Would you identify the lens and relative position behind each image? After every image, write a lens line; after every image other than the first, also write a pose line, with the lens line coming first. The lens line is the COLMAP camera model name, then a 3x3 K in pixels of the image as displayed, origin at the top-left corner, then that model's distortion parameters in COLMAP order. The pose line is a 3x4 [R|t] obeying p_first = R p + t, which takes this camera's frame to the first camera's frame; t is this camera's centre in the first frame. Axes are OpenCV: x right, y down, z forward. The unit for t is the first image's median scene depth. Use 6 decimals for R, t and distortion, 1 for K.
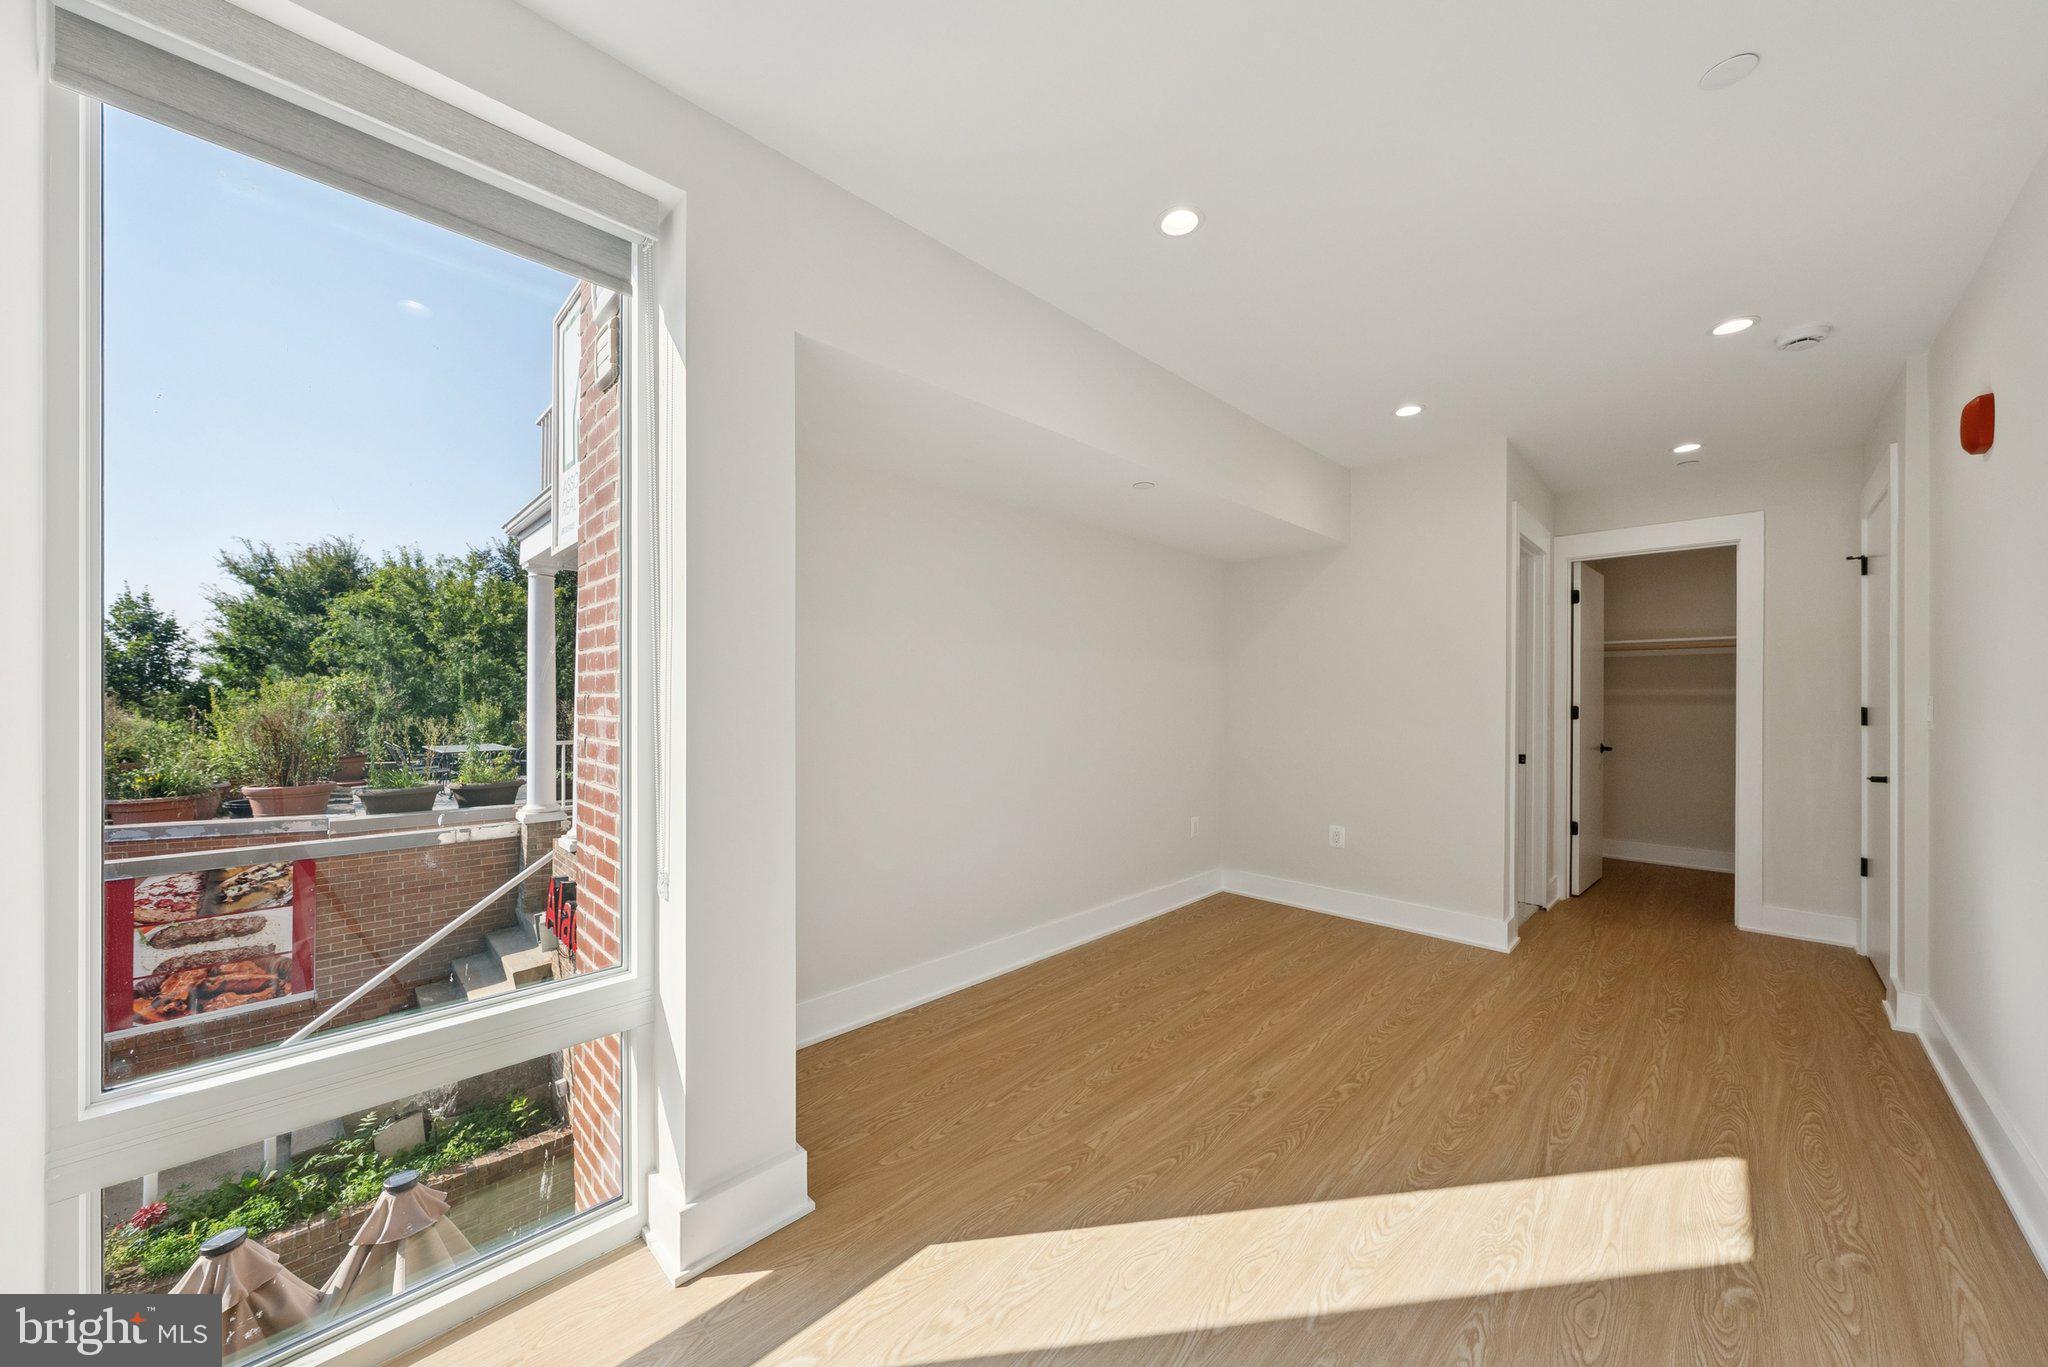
lens RADIAL K [[696.5, 0, 1032.3], [0, 696.5, 689.6], [0, 0, 1]] dist [0.001084, 0.000005]
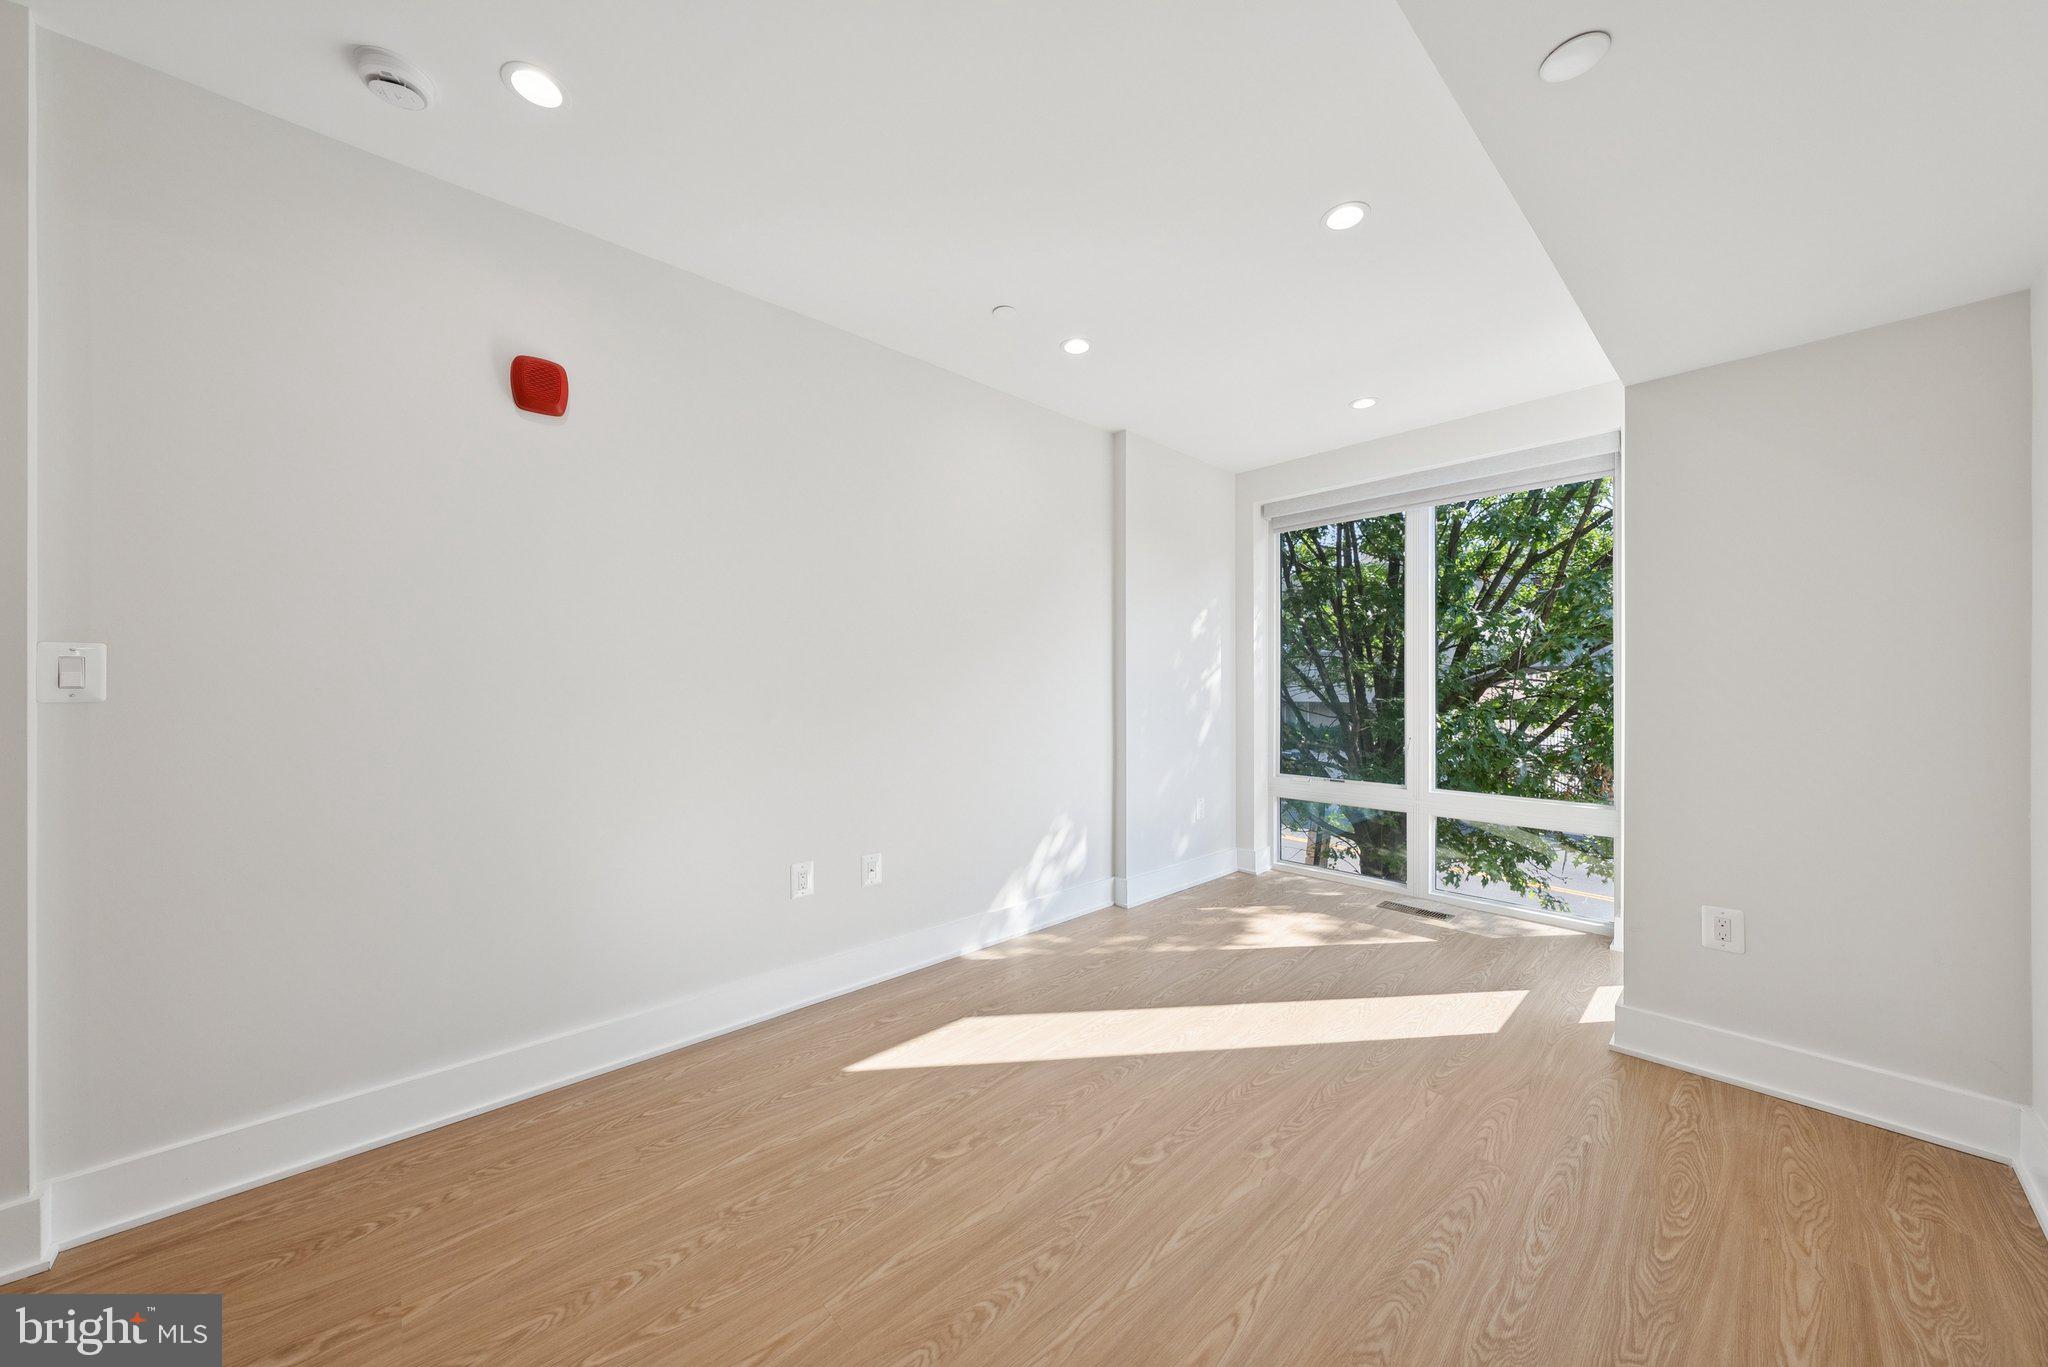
lens RADIAL K [[696.5, 0, 1015.5], [0, 696.5, 683.5], [0, 0, 1]] dist [0.001084, 0.000005]
pose [[-0.998518, -0.004393, 0.054253, 0.521845], [-0.005070, 0.999911, -0.012349, 0.047620], [-0.054194, -0.012606, -0.998451, 1.662963]]
